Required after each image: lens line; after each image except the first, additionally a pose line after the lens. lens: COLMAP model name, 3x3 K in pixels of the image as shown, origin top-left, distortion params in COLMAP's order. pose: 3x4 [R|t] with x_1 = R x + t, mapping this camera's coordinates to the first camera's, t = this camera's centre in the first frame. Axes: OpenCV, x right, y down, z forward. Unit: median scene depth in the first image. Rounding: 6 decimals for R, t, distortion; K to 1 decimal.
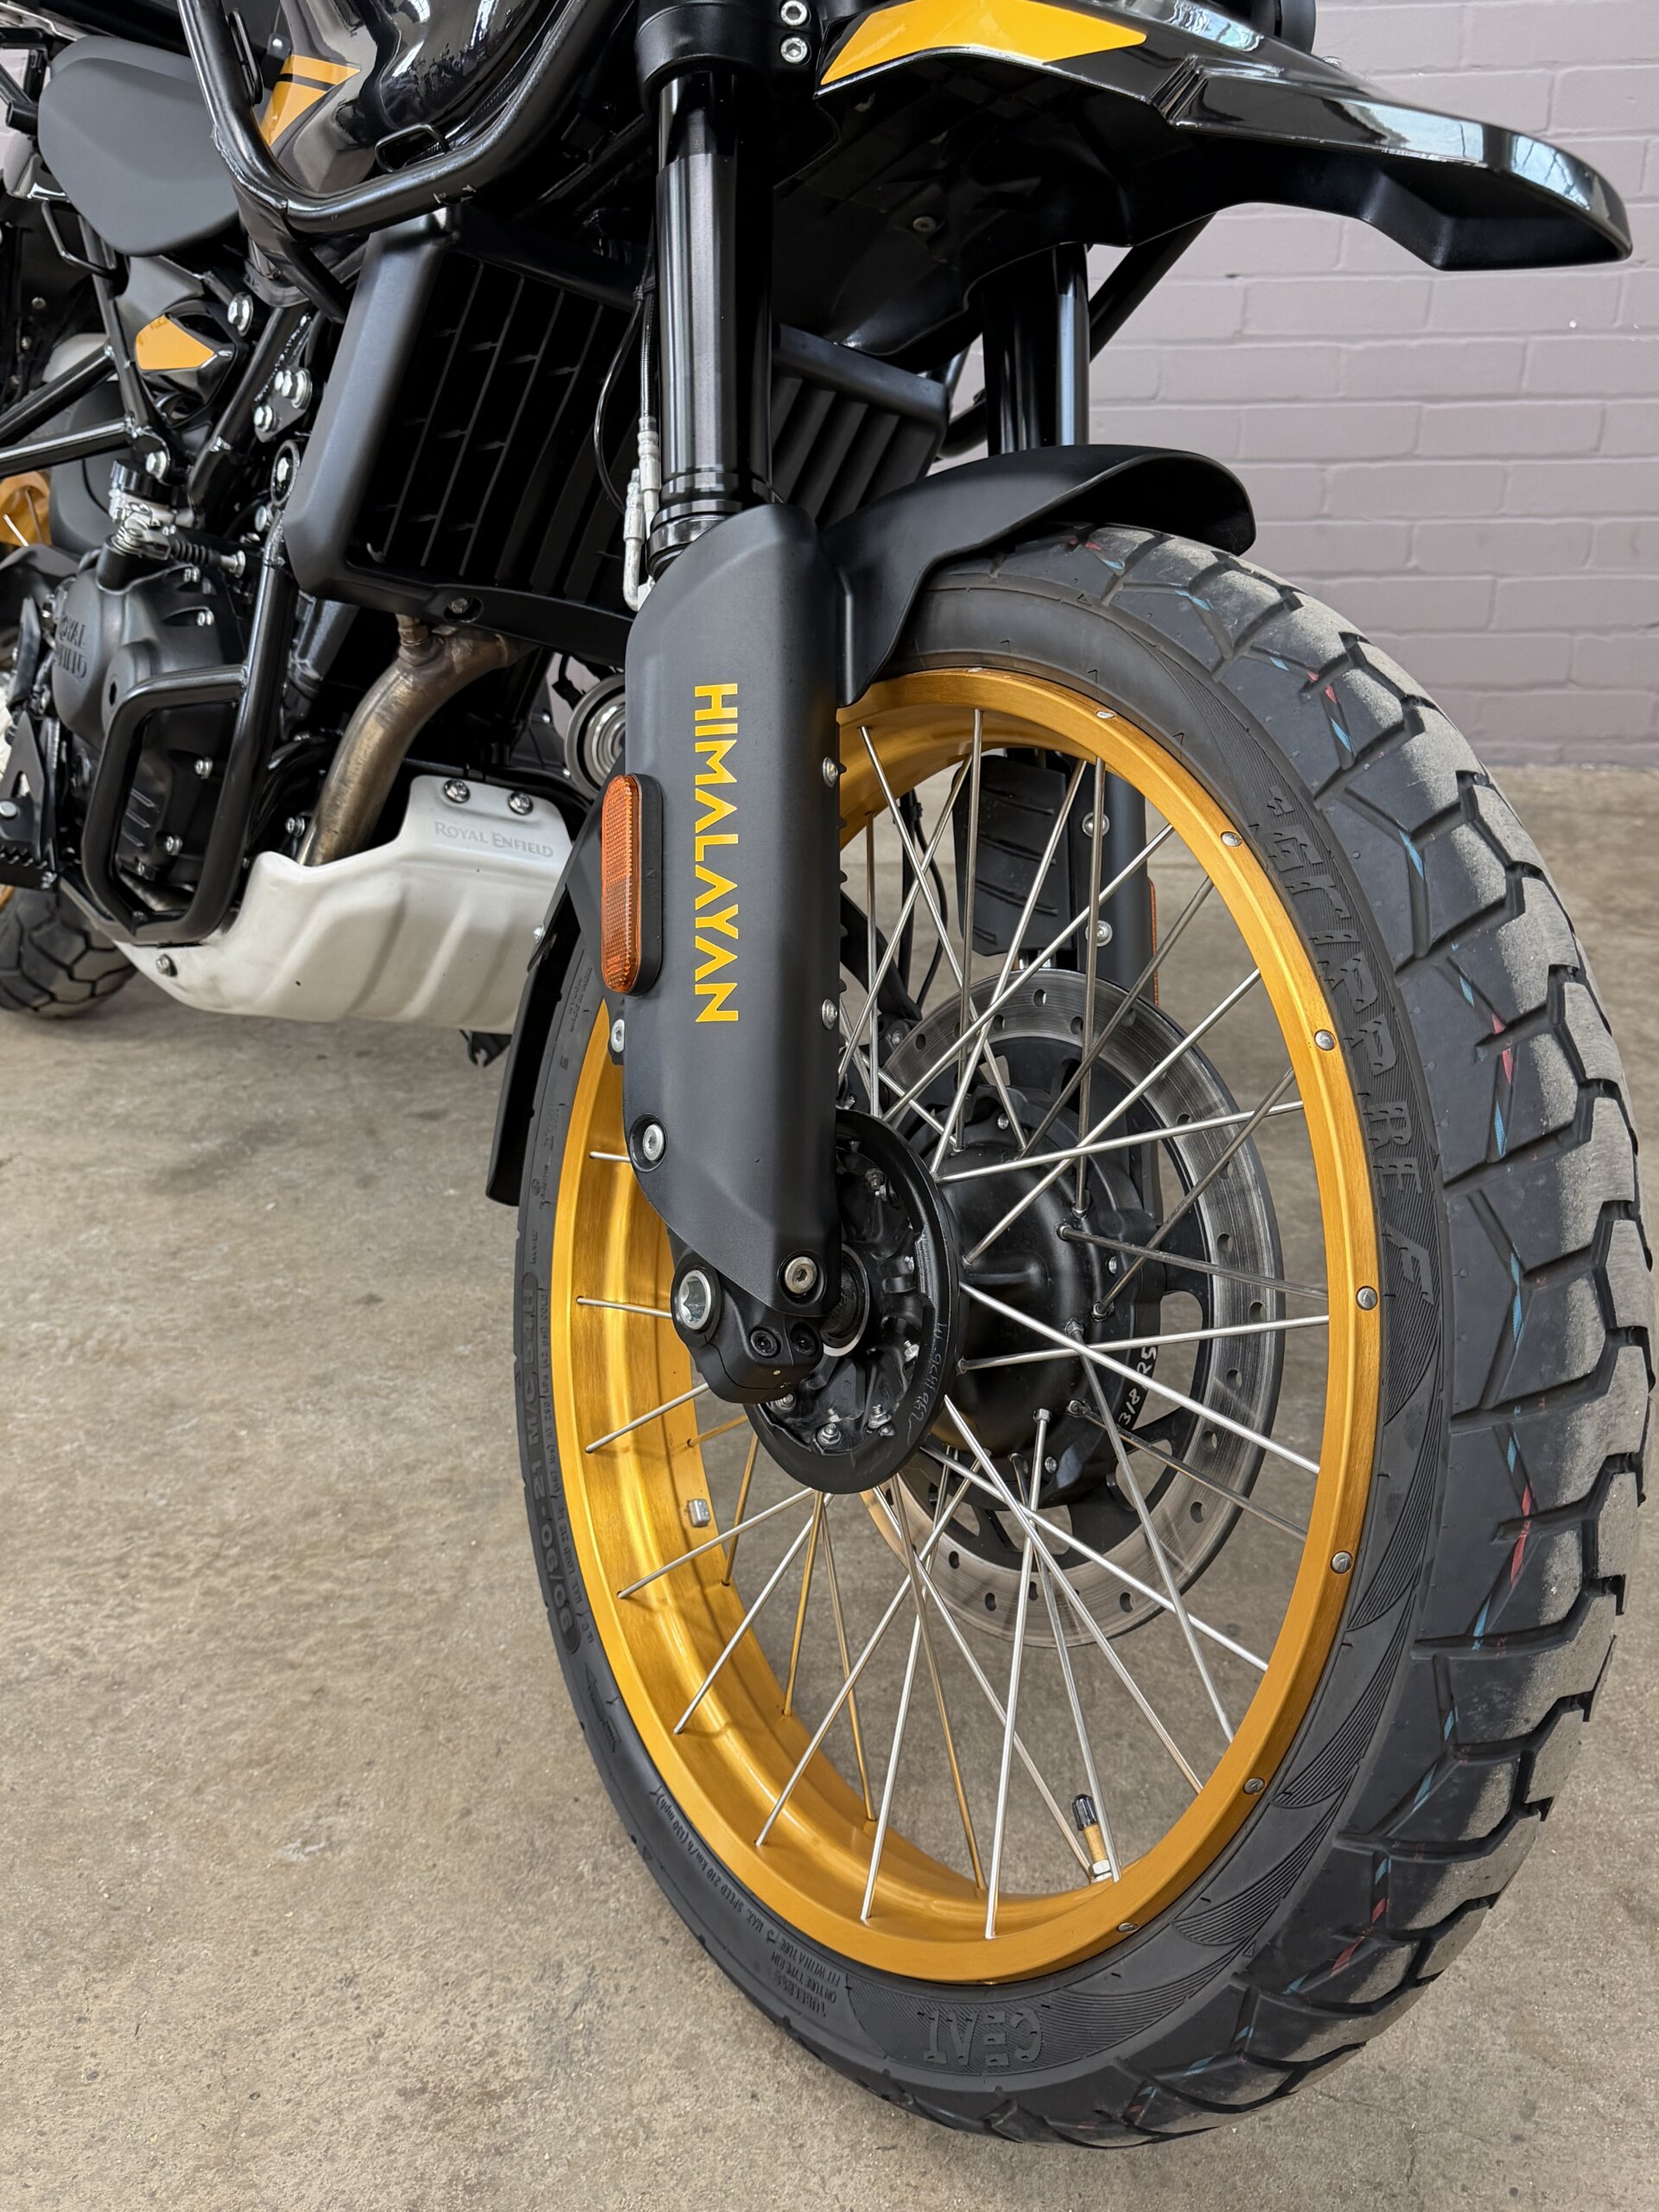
lens RADIAL K [[1922.2, 0, 821.0], [0, 1922.2, 1126.5], [0, 0, 1]] dist [0.032406, -0.064907]
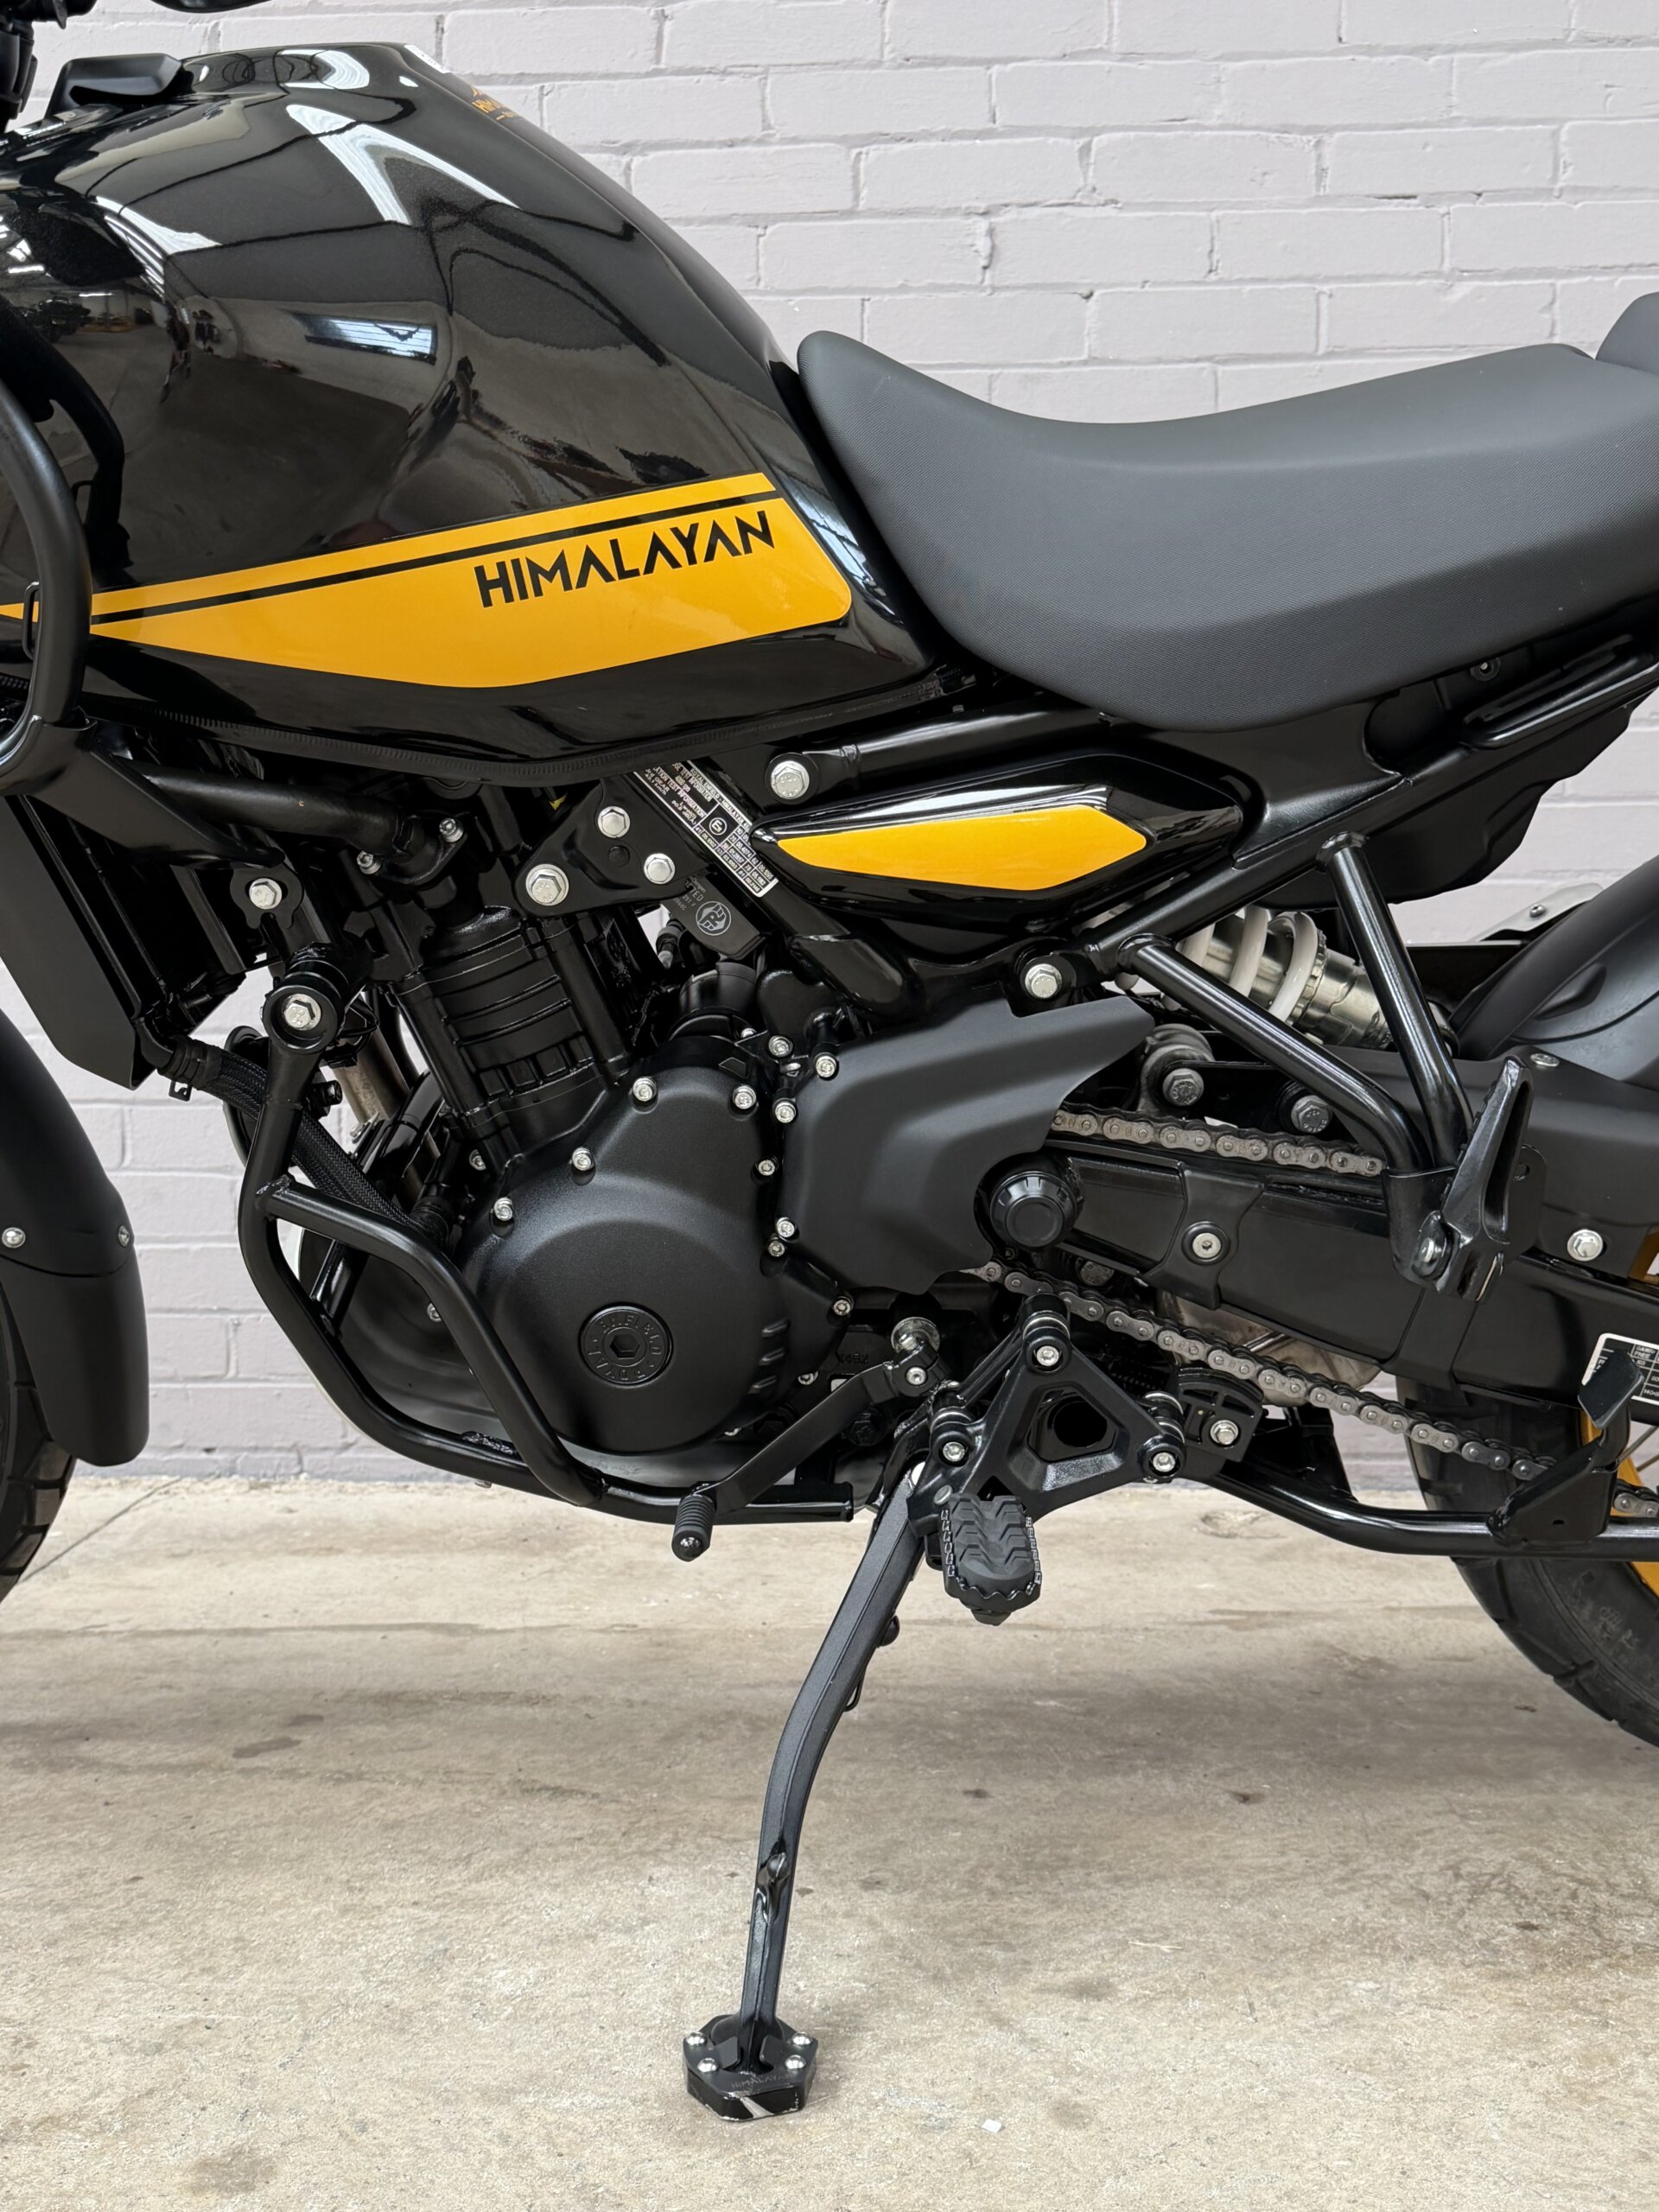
lens RADIAL K [[2290.6, 0, 826.4], [0, 2290.6, 1071.1], [0, 0, 1]] dist [0.019004, 0.000000]
pose [[0.996579, 0.023261, 0.079305, -0.580475], [0.012140, 0.907965, -0.418869, 0.053215], [-0.081750, 0.418399, 0.904577, 0.516499]]
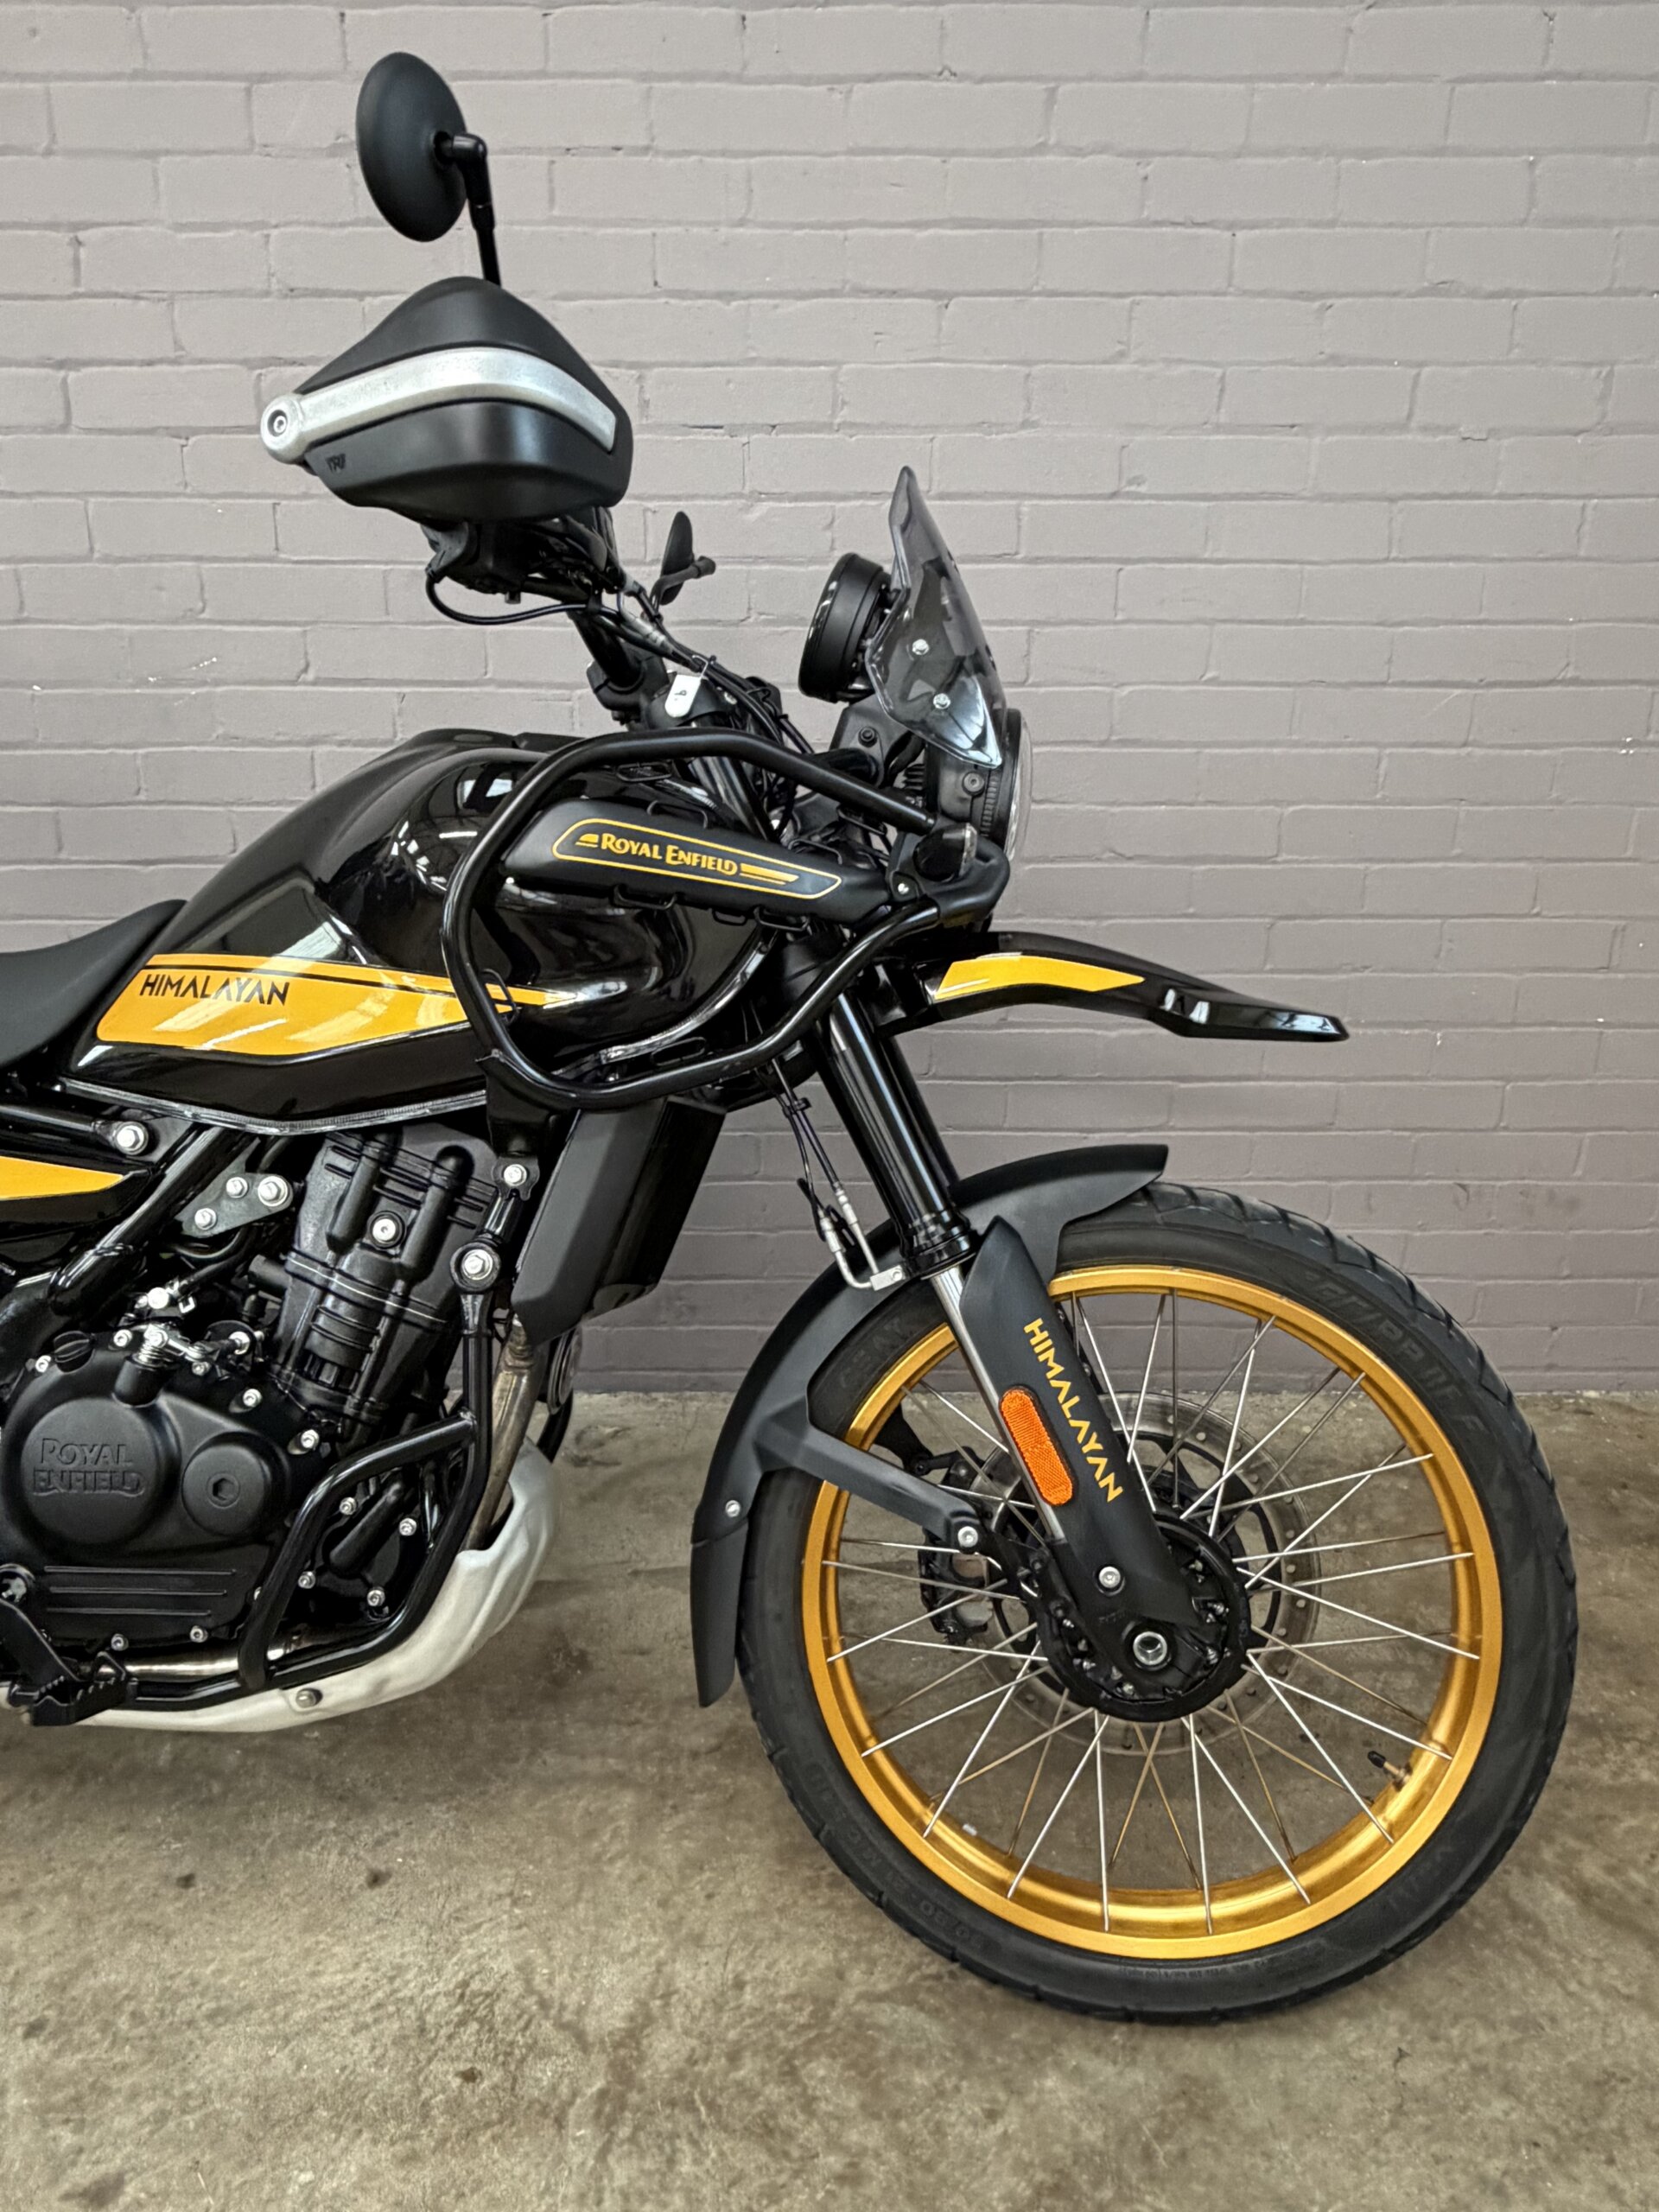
lens RADIAL K [[1515.2, 0, 825.2], [0, 1515.2, 1093.3], [0, 0, 1]] dist [-0.006897, 0.007993]
pose [[0.990355, -0.010376, 0.138165, 0.013146], [0.032767, 0.986444, -0.160792, -0.581320], [-0.134624, 0.163768, 0.977270, 0.503005]]
